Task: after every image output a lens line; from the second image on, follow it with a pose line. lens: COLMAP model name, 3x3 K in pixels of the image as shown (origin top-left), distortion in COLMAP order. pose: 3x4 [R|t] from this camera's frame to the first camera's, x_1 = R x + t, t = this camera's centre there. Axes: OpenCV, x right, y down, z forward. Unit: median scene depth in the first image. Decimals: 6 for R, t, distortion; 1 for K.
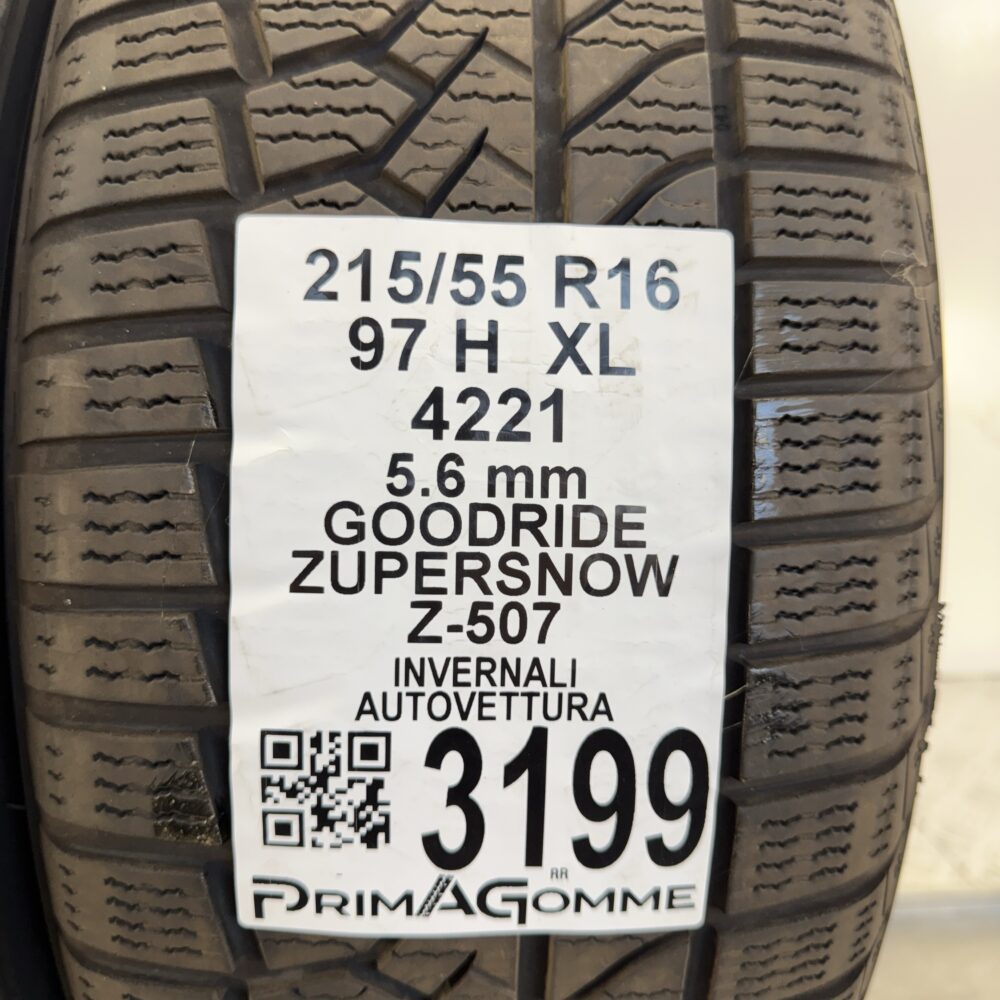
lens RADIAL K [[1016.2, 0, 519.0], [0, 1016.2, 502.2], [0, 0, 1]] dist [0.109894, -0.318113]
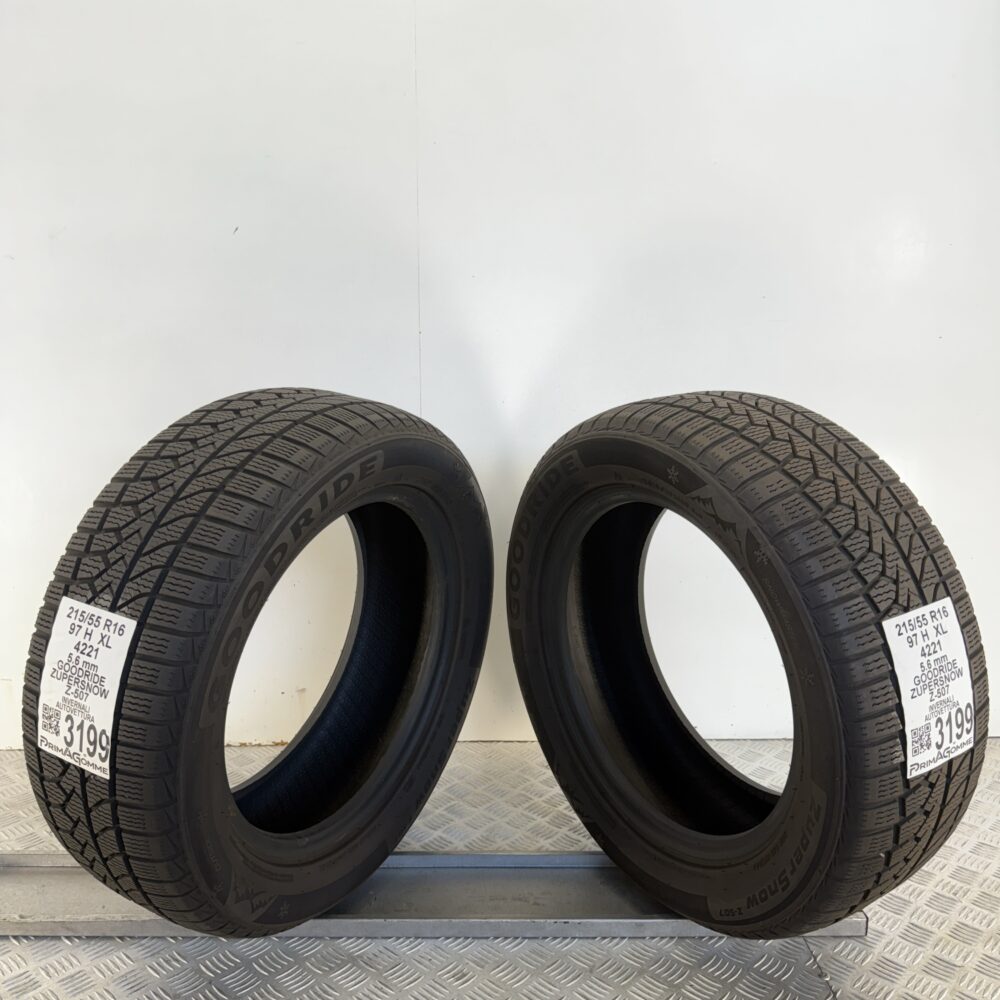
lens RADIAL K [[1016.2, 0, 519.0], [0, 1016.2, 502.2], [0, 0, 1]] dist [0.109894, -0.318113]
pose [[0.860190, -0.209372, 0.465012, -3.652703], [0.238893, 0.971034, -0.004701, -1.155126], [-0.450559, 0.115132, 0.885292, -2.358678]]
